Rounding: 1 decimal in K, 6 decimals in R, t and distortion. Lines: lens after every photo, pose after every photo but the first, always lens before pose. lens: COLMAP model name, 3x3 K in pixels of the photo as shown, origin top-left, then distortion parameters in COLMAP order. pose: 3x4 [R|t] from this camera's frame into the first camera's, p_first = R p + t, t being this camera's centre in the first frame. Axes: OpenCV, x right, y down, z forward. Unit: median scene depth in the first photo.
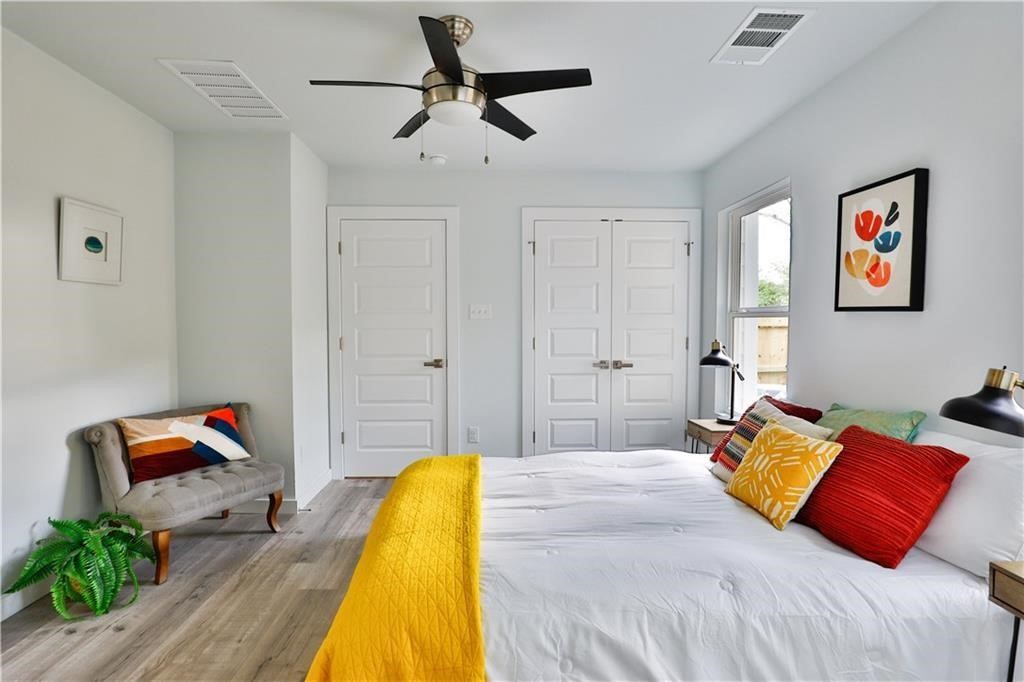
lens RADIAL K [[488.3, 0, 510.2], [0, 488.3, 389.5], [0, 0, 1]] dist [-0.025197, -0.000097]
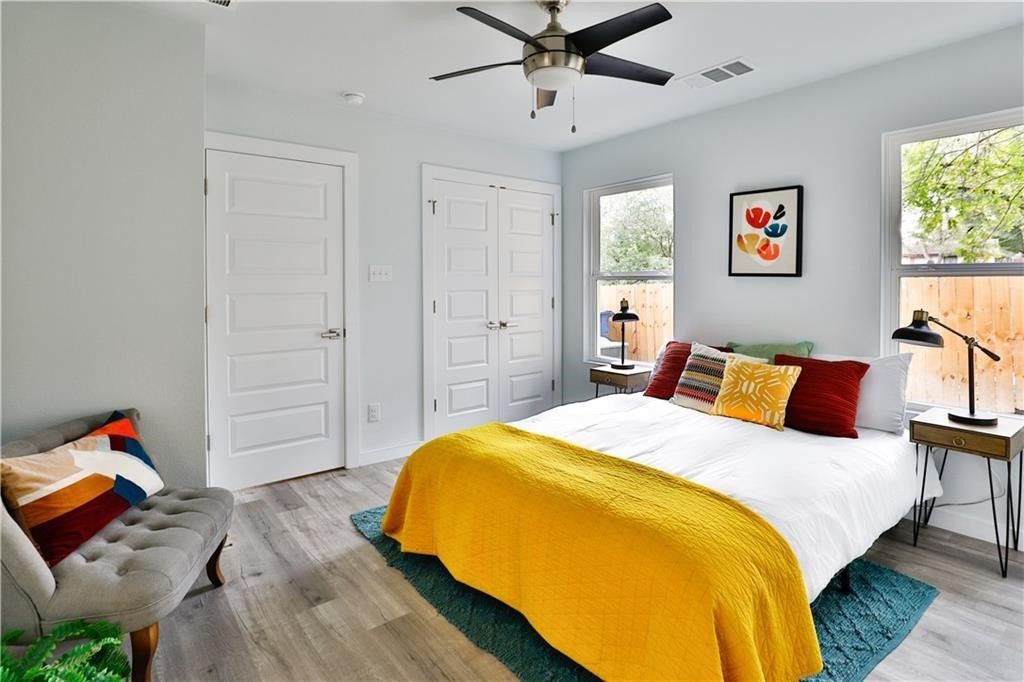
lens RADIAL K [[505.7, 0, 512.0], [0, 505.7, 341.0], [0, 0, 1]] dist [-0.024820, 0.001798]
pose [[0.808343, -0.069010, 0.584654, -0.613035], [0.082622, 0.996575, 0.003398, -0.028272], [-0.582886, 0.045558, 0.811276, 0.170511]]
